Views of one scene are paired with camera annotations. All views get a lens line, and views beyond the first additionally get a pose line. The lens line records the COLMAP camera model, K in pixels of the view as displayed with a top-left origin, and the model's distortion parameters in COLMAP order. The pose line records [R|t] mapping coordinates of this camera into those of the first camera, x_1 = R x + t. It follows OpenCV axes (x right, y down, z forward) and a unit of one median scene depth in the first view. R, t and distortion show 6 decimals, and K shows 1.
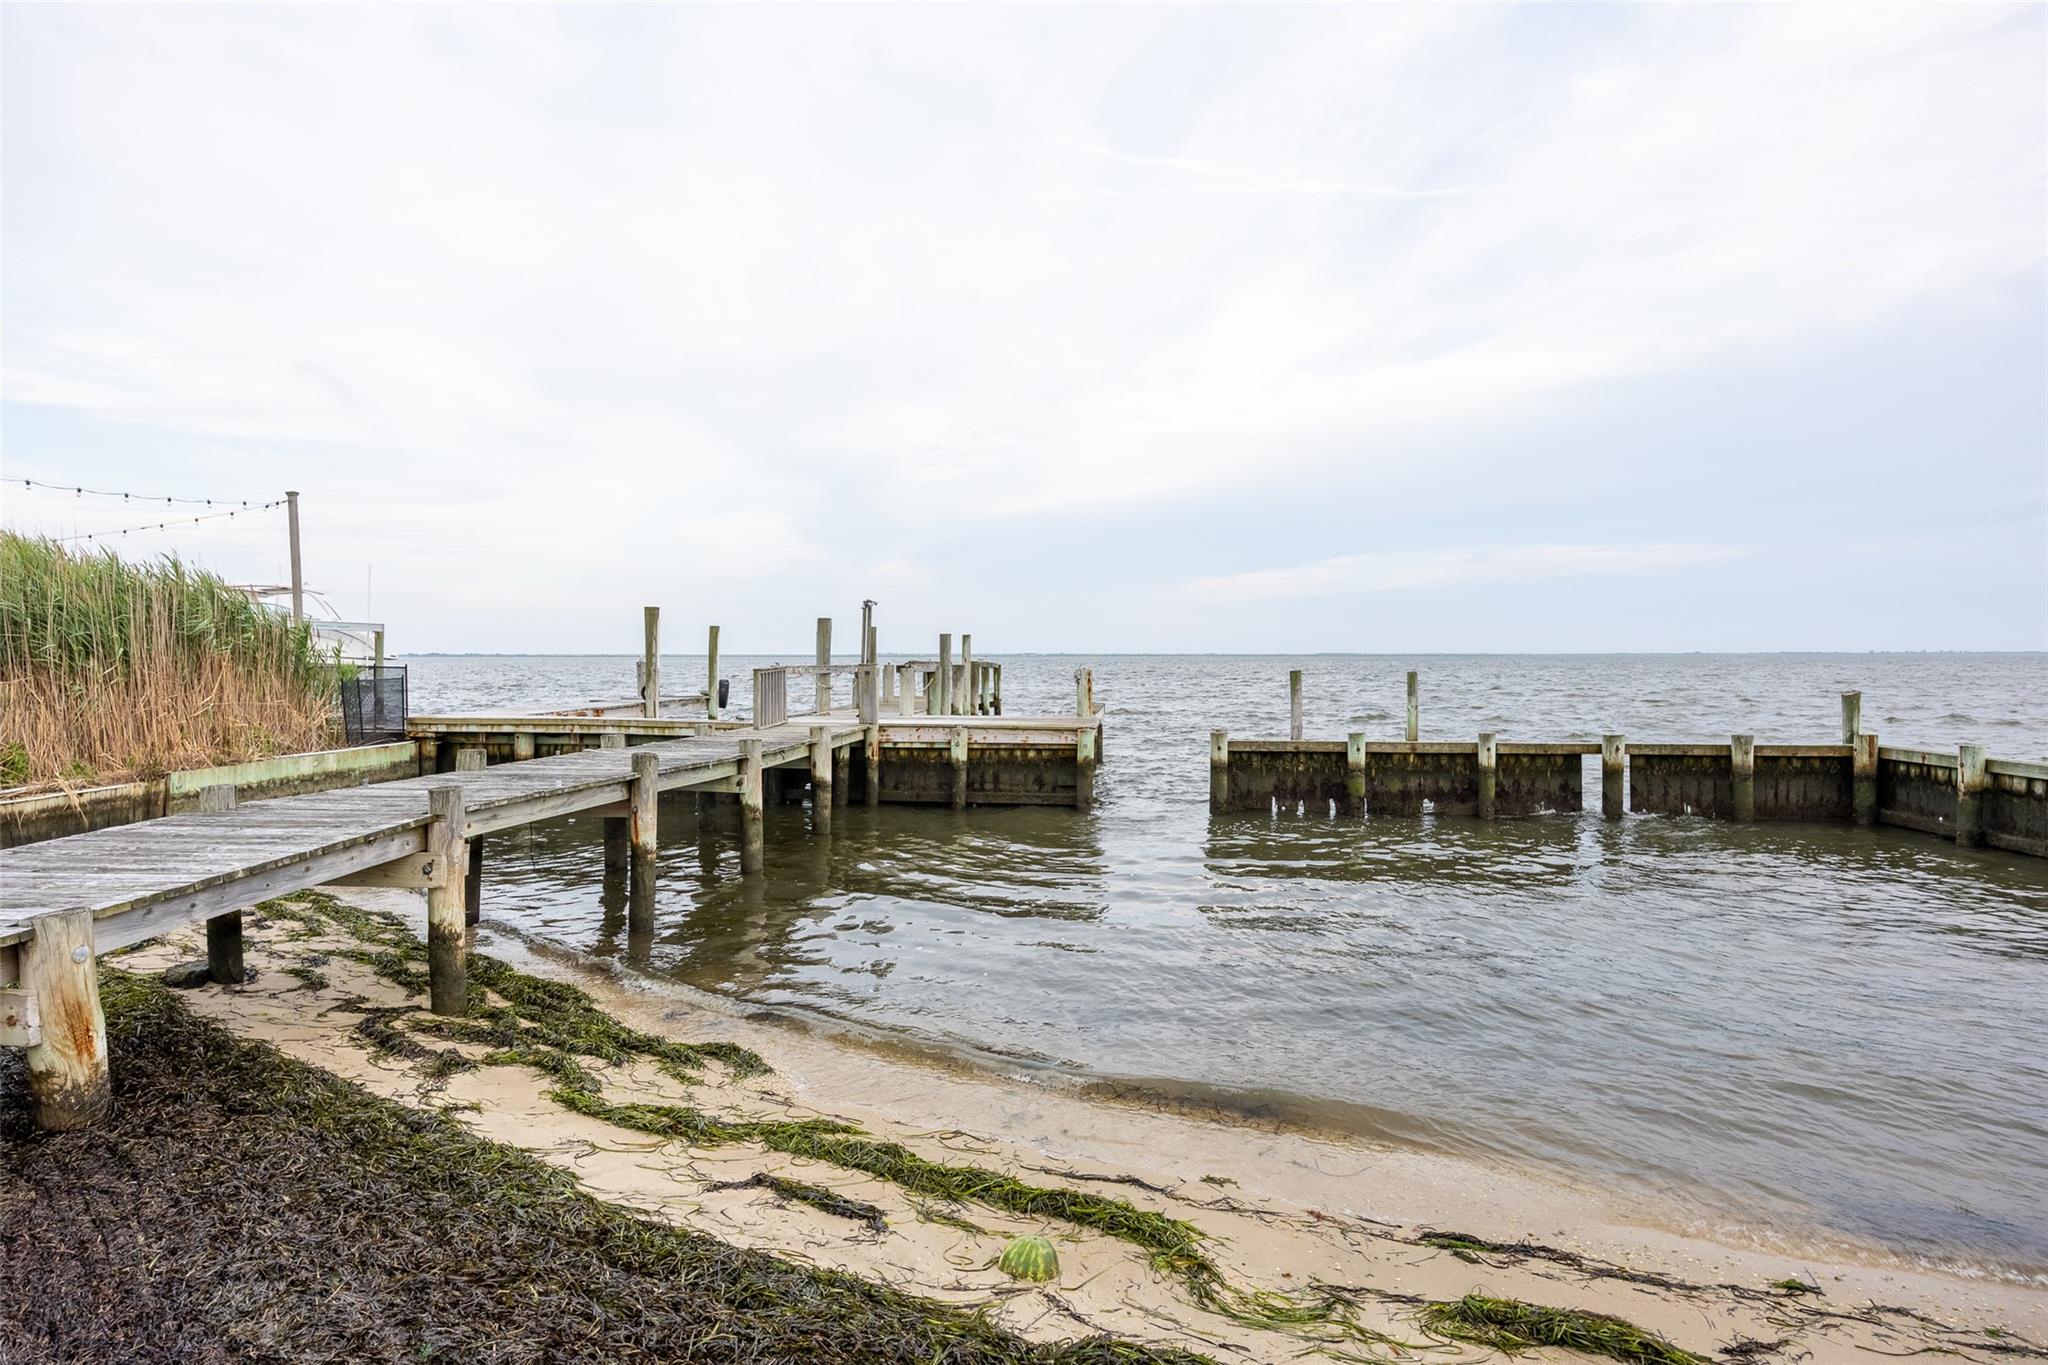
lens RADIAL K [[1013.4, 0, 1024.0], [0, 1013.4, 682.5], [0, 0, 1]] dist [-0.016739, 0.000818]
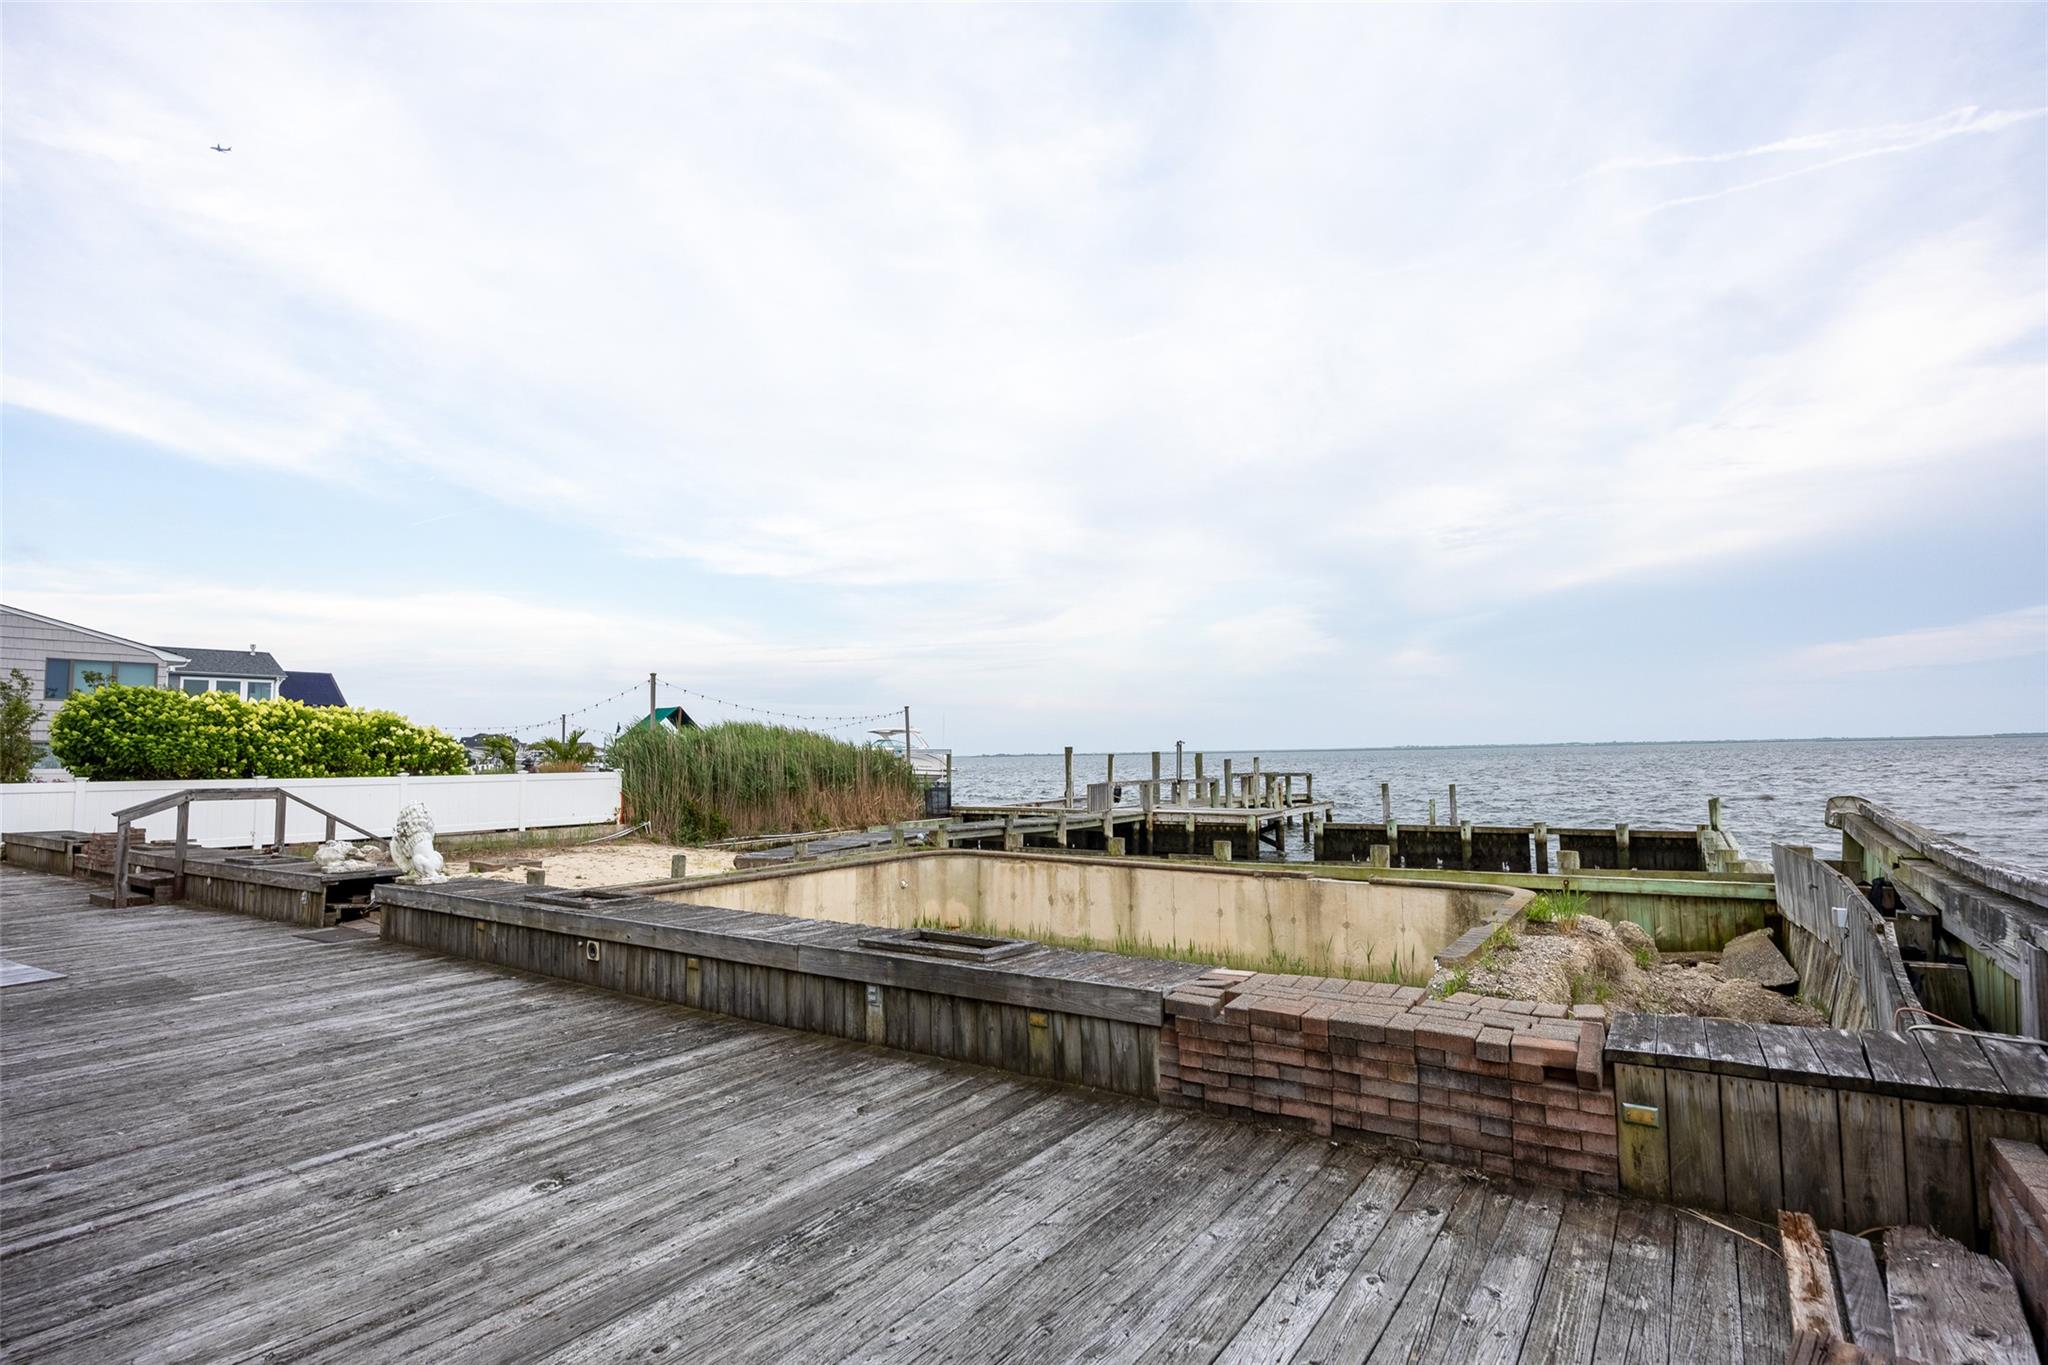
lens RADIAL K [[996.5, 0, 1024.0], [0, 996.5, 682.5], [0, 0, 1]] dist [-0.012667, 0.001457]
pose [[0.873072, -0.050679, -0.484950, 0.622052], [0.004873, 0.995441, -0.095254, -0.026981], [0.487566, 0.080800, 0.869339, -0.868697]]
